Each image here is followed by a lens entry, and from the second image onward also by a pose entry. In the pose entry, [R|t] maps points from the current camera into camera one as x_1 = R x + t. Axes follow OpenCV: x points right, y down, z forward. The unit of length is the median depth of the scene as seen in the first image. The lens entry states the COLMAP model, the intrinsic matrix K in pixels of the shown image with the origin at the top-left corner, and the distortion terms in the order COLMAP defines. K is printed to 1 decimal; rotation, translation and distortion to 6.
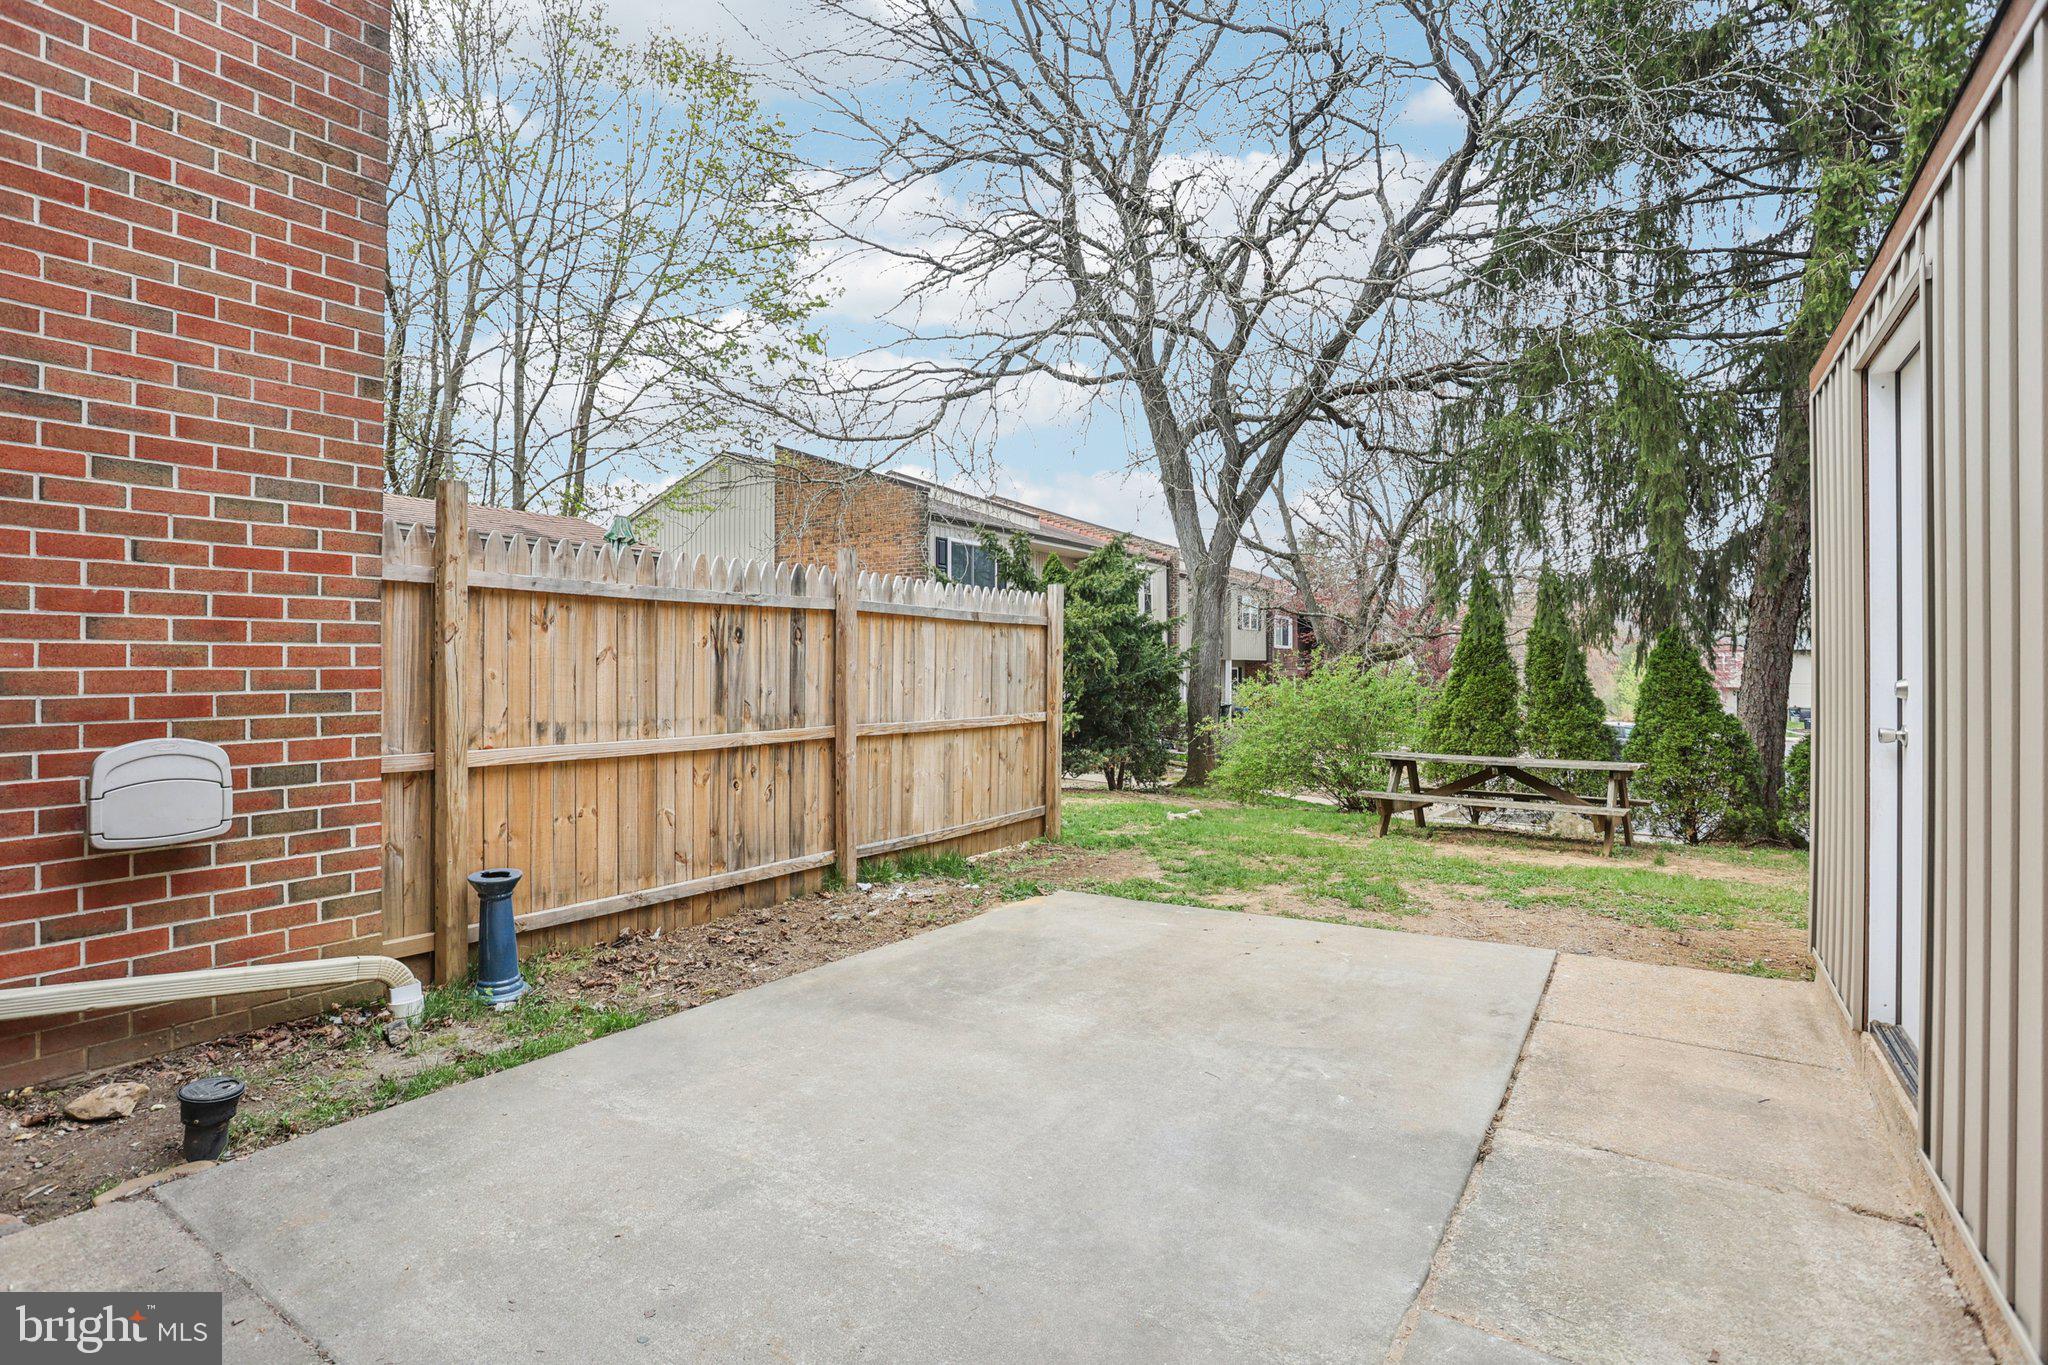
lens RADIAL K [[1035.4, 0, 1003.1], [0, 1035.4, 665.0], [0, 0, 1]] dist [-0.004834, 0.002523]
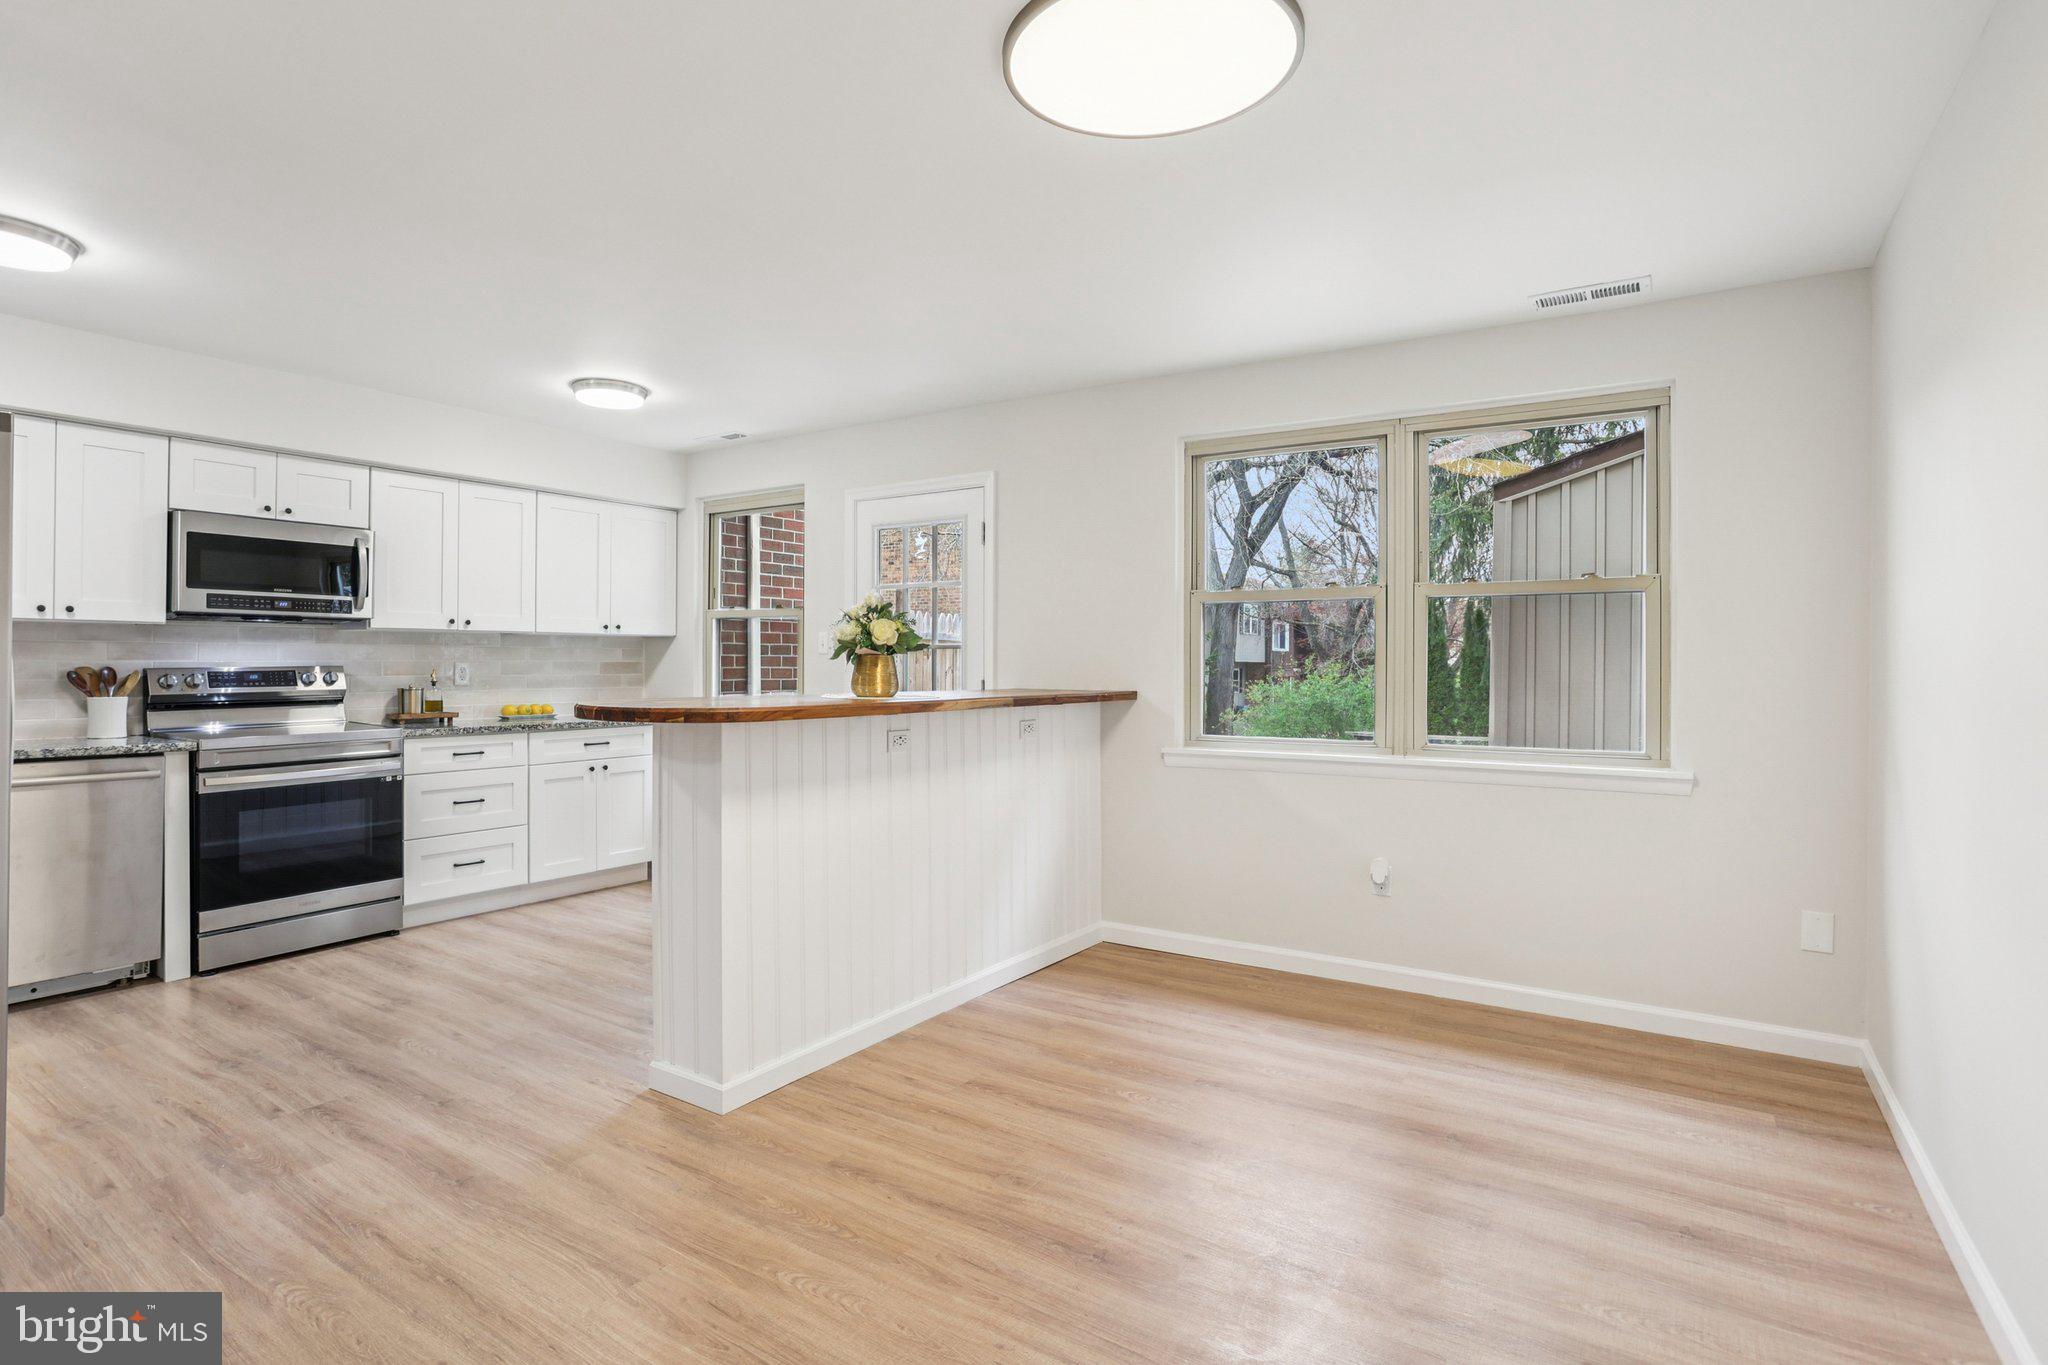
lens RADIAL K [[1035.4, 0, 997.5], [0, 1035.4, 650.9], [0, 0, 1]] dist [-0.004834, 0.002523]
pose [[0.999907, 0.013632, -0.000445, -0.048313], [-0.013636, 0.999848, -0.010878, -0.002188], [0.000297, 0.010883, 0.999941, -0.162372]]
